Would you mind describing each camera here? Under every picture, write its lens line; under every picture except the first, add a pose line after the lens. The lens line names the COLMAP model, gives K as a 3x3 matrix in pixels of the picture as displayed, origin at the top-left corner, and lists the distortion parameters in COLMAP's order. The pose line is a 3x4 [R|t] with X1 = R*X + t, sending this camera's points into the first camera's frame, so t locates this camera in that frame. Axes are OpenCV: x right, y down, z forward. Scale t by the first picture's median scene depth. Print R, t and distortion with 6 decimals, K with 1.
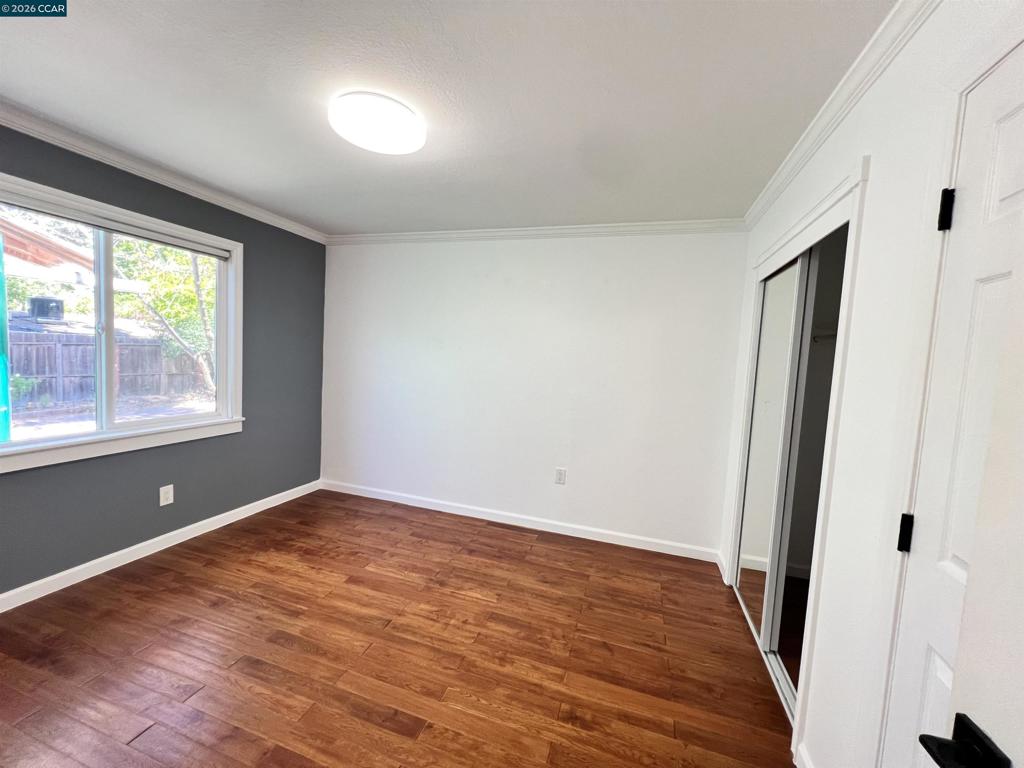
lens RADIAL K [[407.4, 0, 514.3], [0, 407.4, 383.2], [0, 0, 1]] dist [-0.002930, -0.000107]
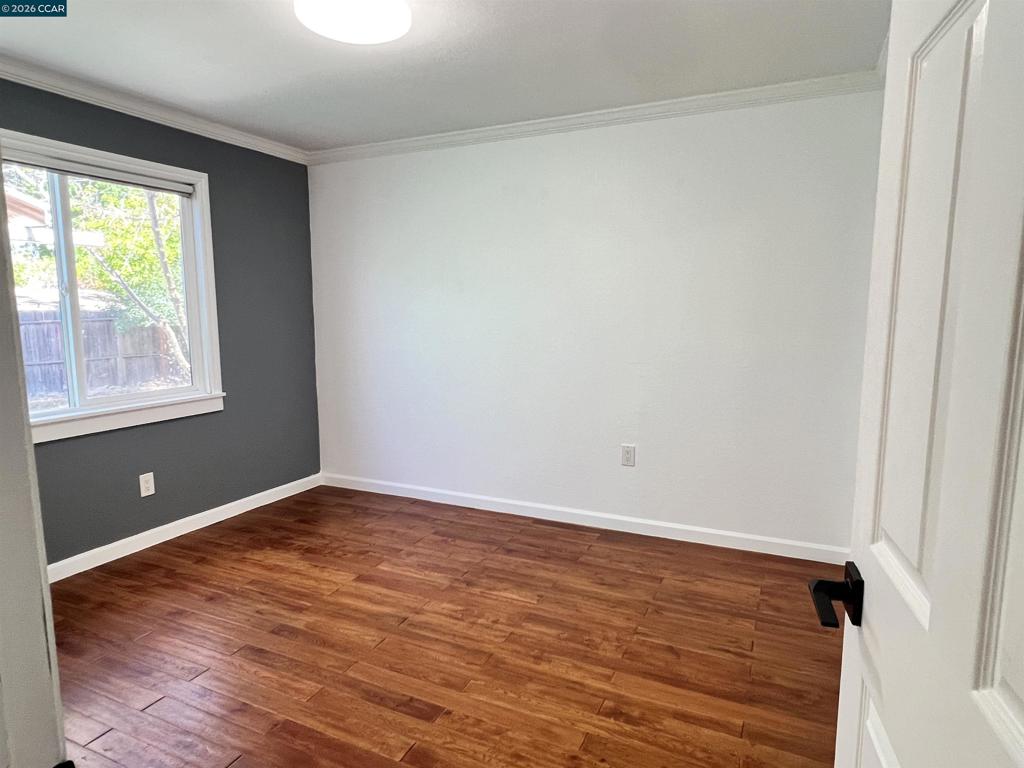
lens RADIAL K [[611.0, 0, 509.6], [0, 611.0, 386.1], [0, 0, 1]] dist [-0.007096, -0.003806]
pose [[0.989039, -0.042099, -0.141523, 0.091328], [0.050058, 0.997331, 0.053153, 0.050553], [0.138908, -0.059655, 0.988507, -0.159240]]
